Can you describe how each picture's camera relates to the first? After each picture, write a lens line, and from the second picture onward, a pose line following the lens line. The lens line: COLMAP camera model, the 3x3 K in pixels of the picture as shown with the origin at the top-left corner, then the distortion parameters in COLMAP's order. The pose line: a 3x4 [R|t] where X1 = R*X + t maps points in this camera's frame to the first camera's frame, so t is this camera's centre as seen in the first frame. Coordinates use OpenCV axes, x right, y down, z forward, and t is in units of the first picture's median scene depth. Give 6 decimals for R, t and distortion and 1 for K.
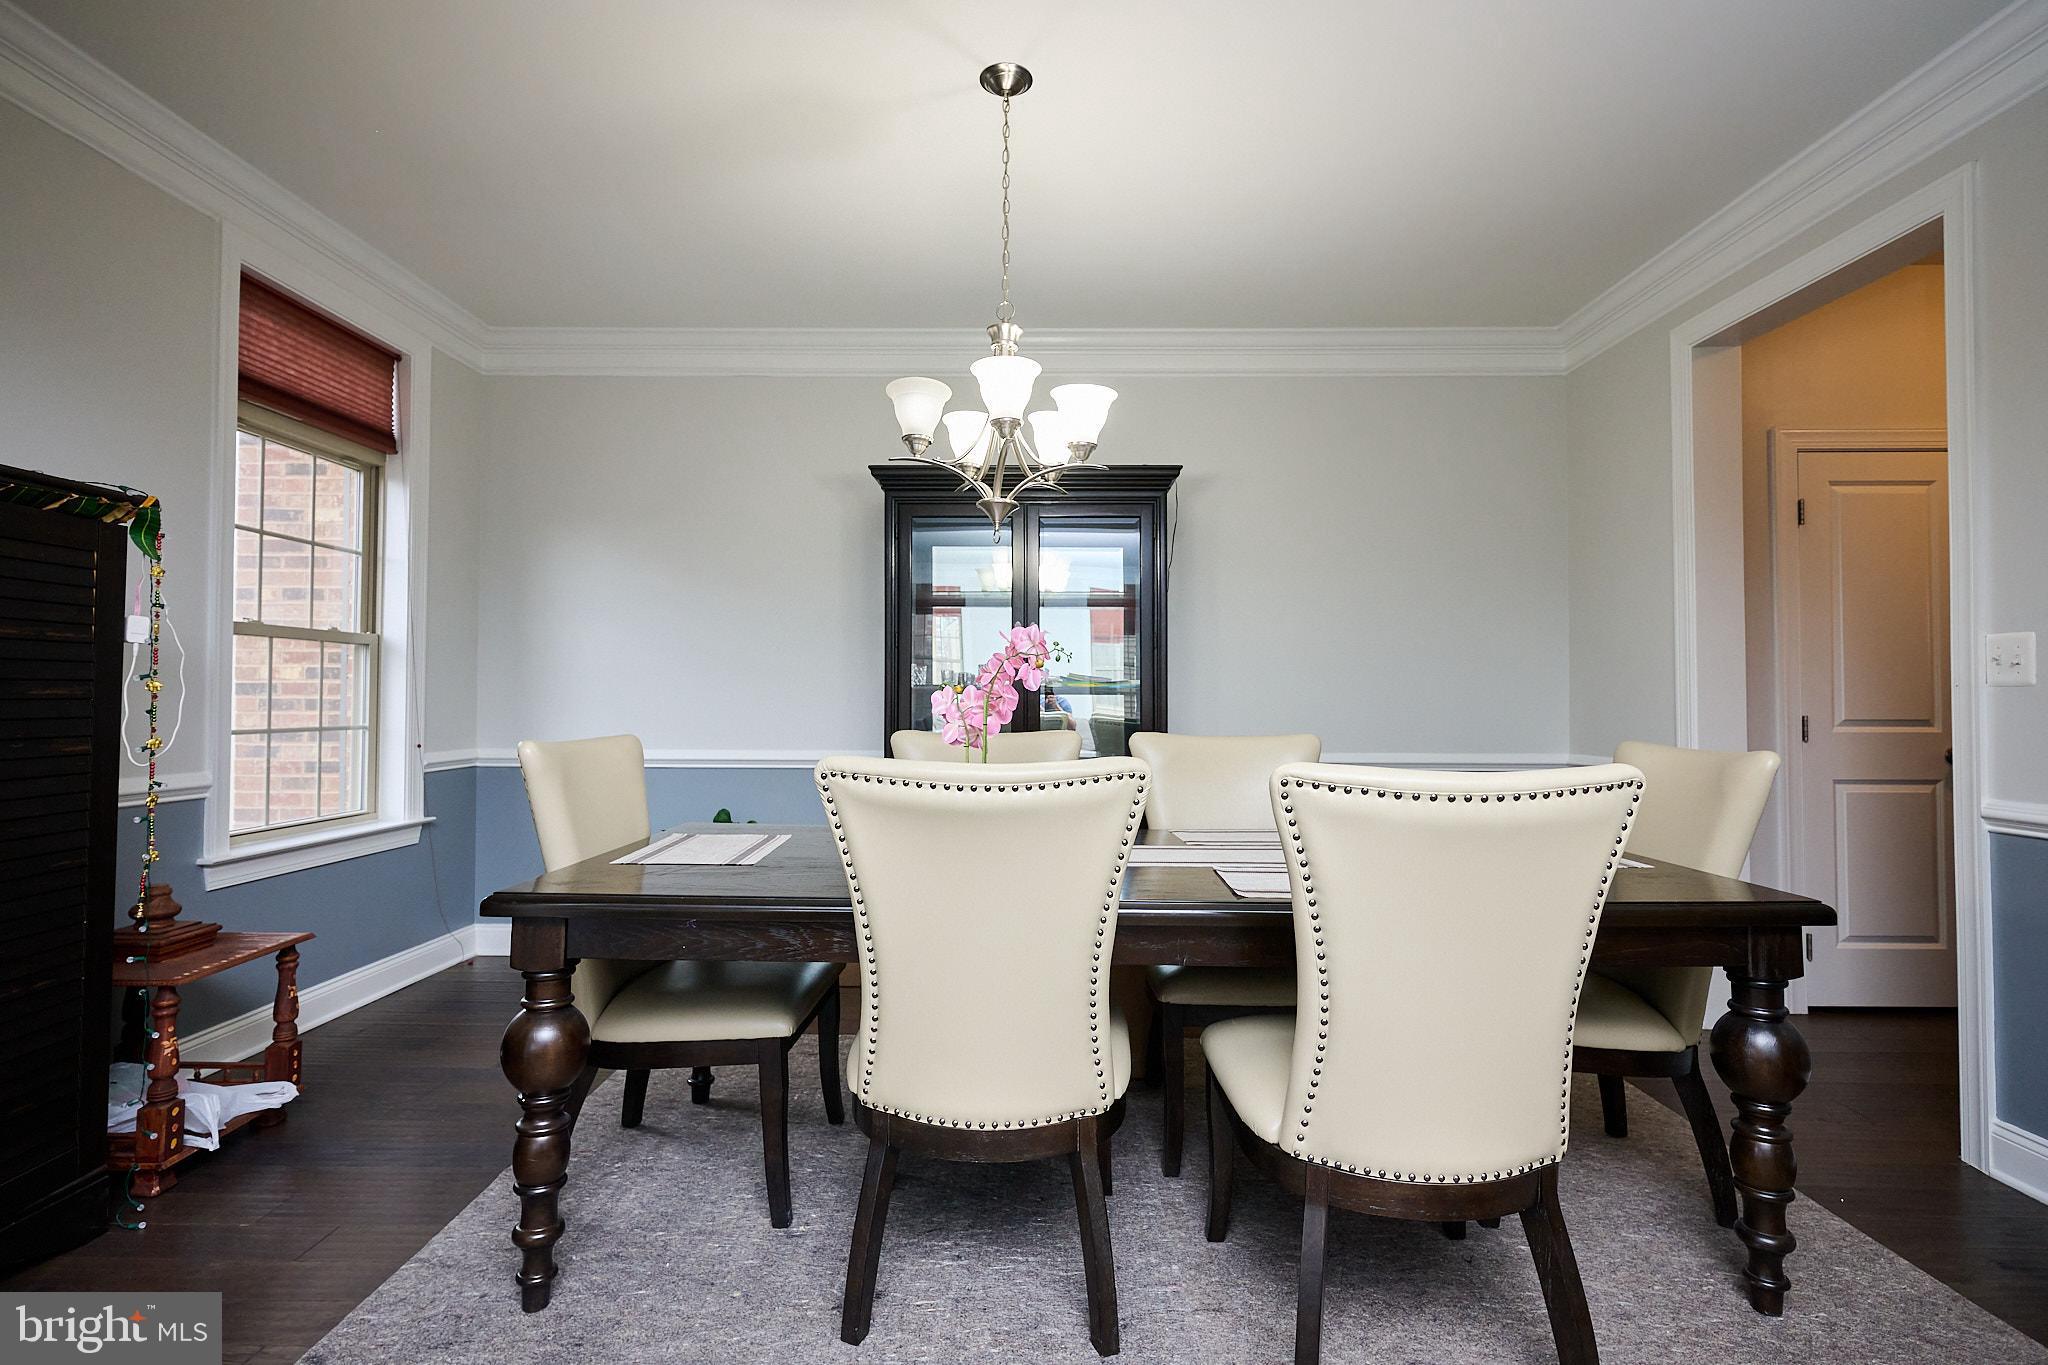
lens RADIAL K [[975.7, 0, 1030.8], [0, 975.7, 674.1], [0, 0, 1]] dist [-0.001306, 0.001970]
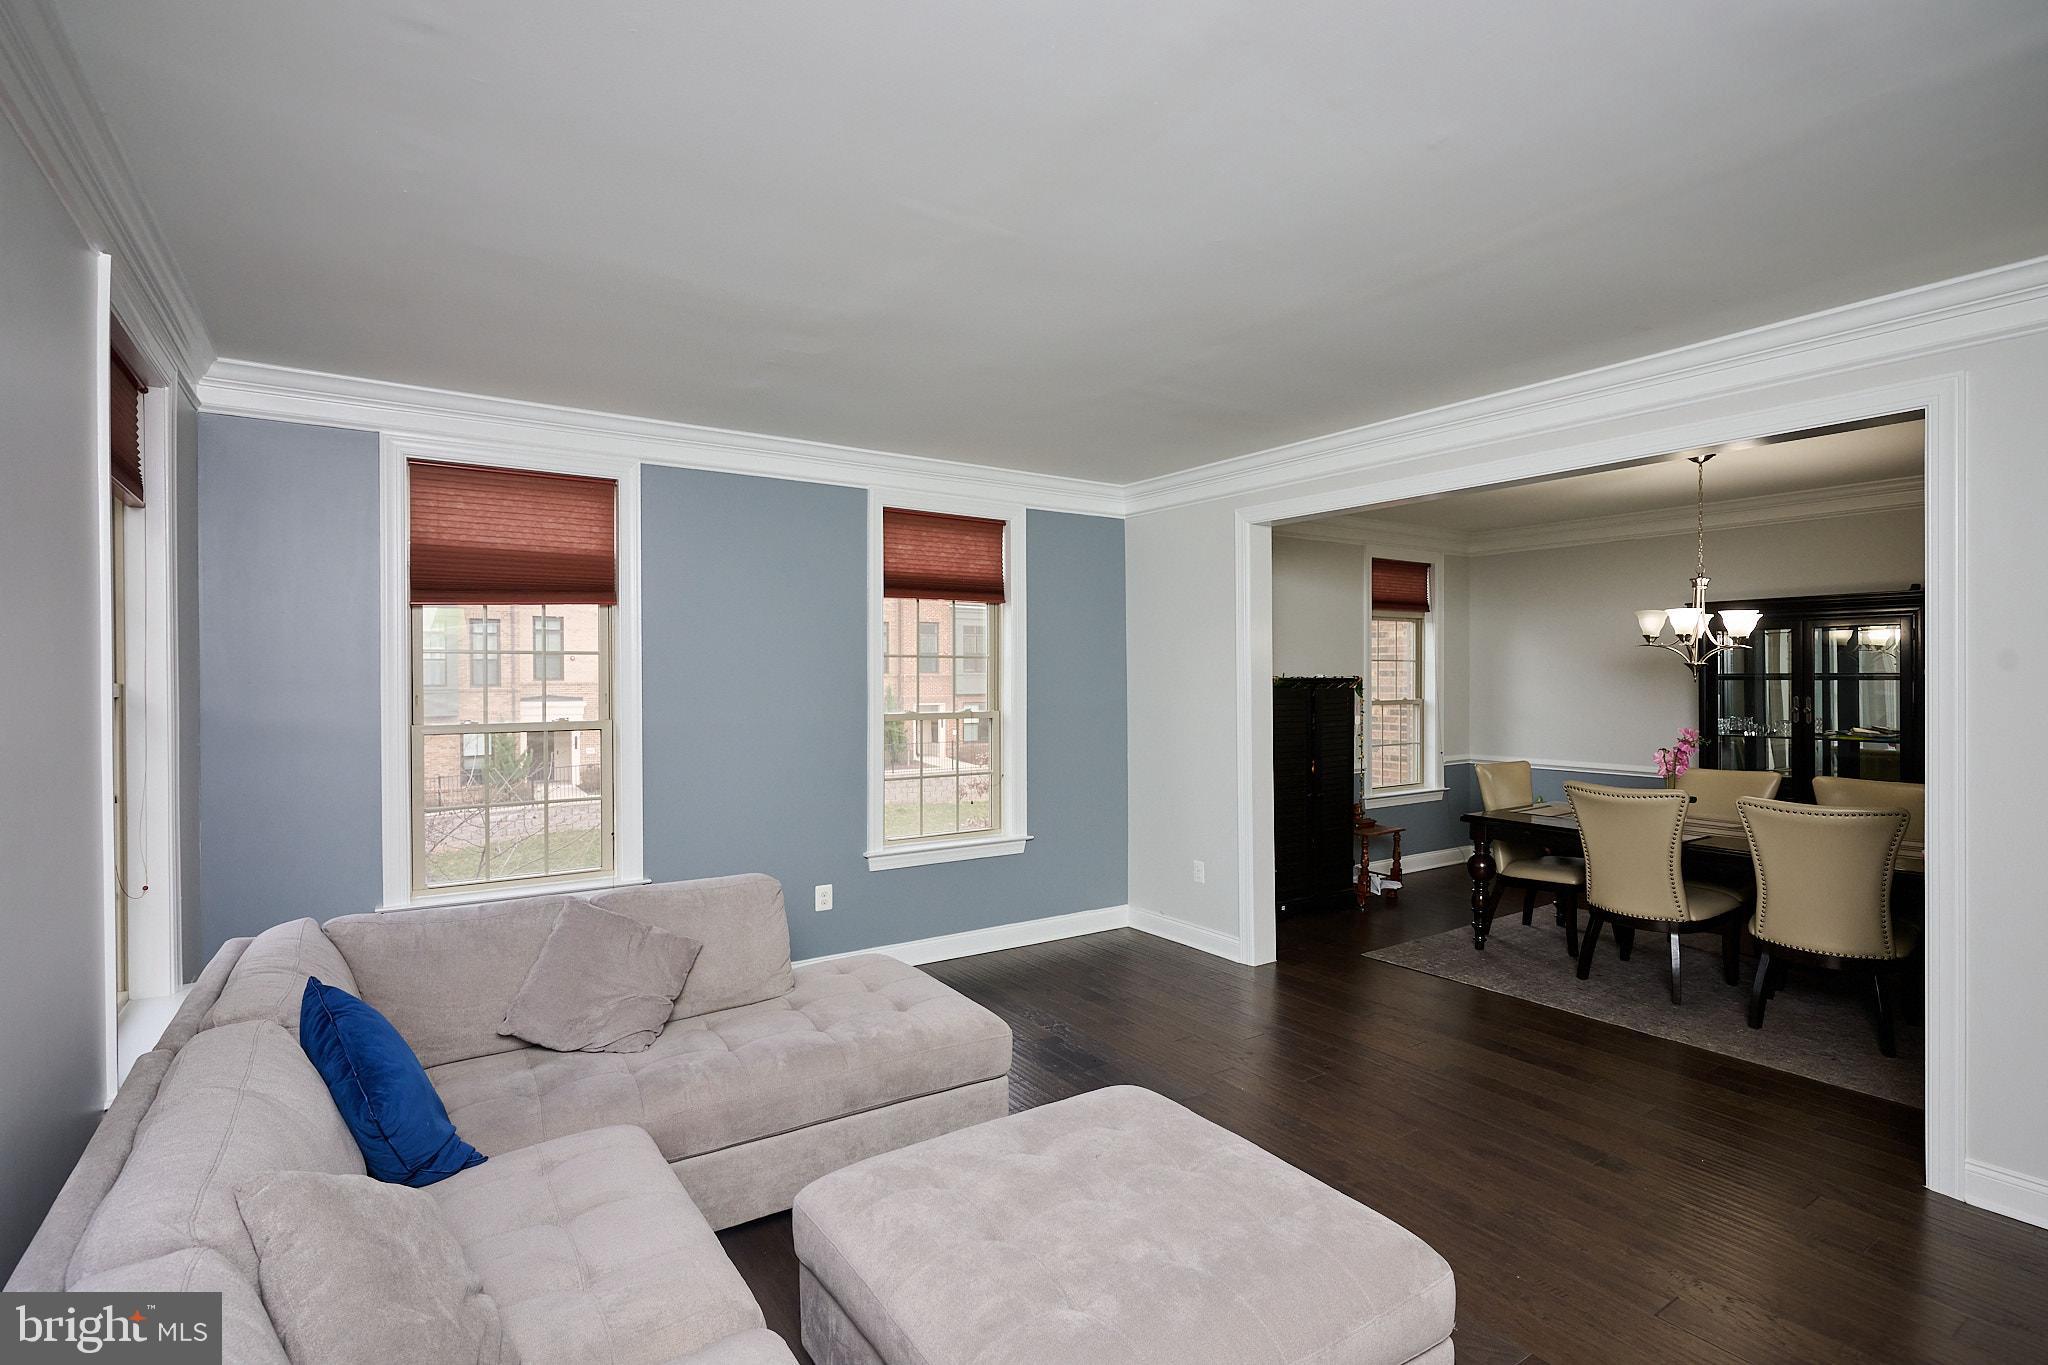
lens RADIAL K [[975.7, 0, 1023.7], [0, 975.7, 685.6], [0, 0, 1]] dist [-0.001306, 0.001970]
pose [[0.569293, -0.000249, -0.822135, 0.875340], [0.027507, 0.999446, 0.018744, -0.204204], [0.821674, -0.033285, 0.568984, -1.386177]]
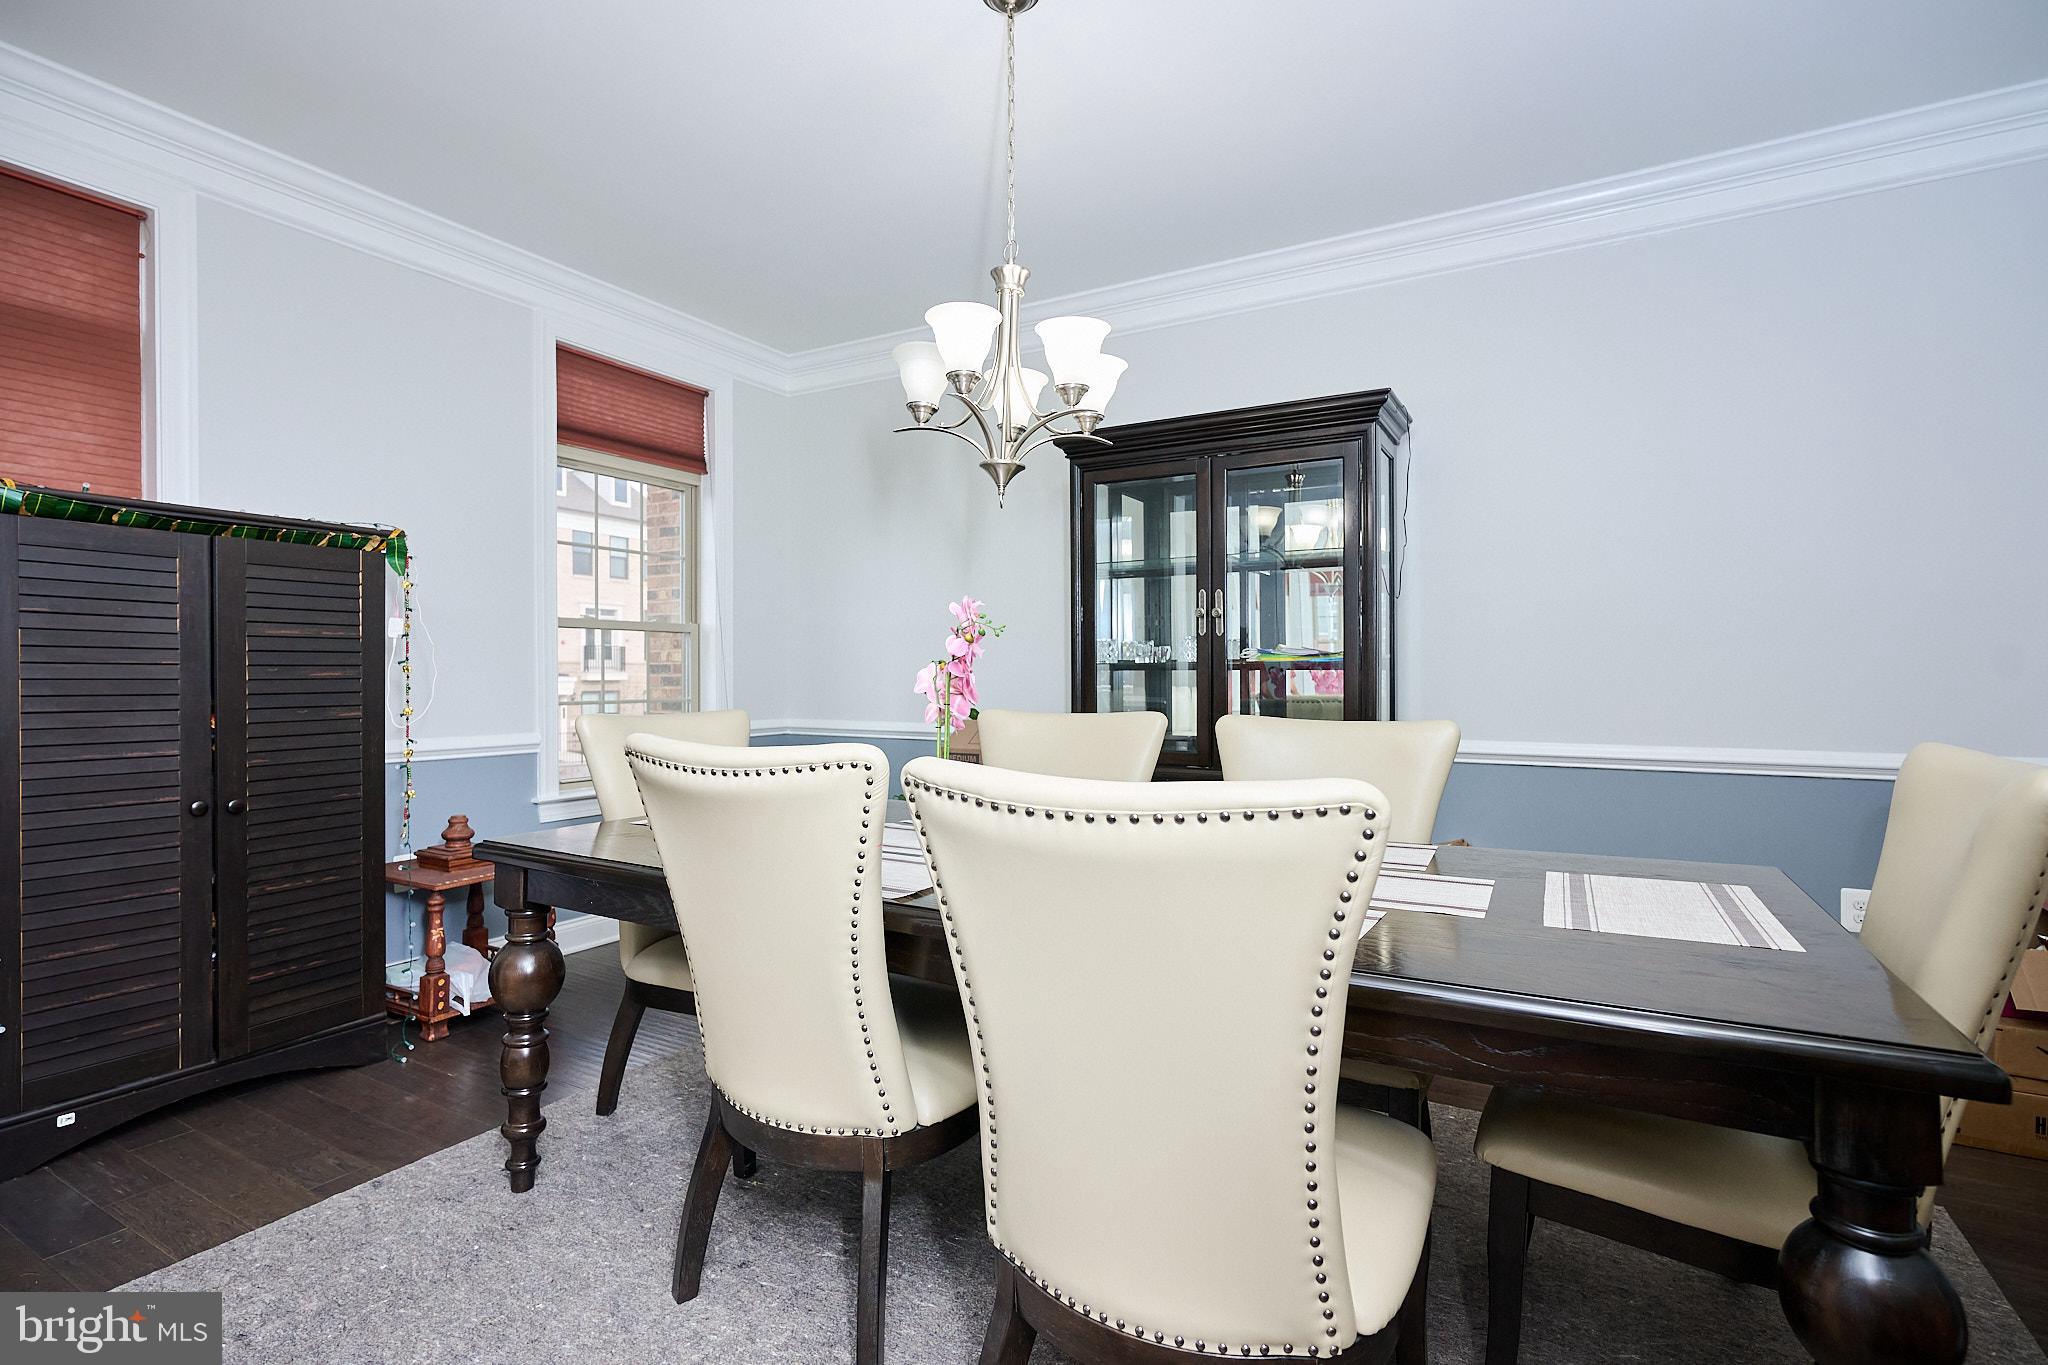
lens RADIAL K [[975.7, 0, 1023.7], [0, 975.7, 679.6], [0, 0, 1]] dist [-0.001306, 0.001970]
pose [[0.871350, -0.000991, -0.490662, 0.443654], [0.016607, 0.999485, 0.027473, 0.003079], [0.490382, -0.032087, 0.870917, 0.204801]]
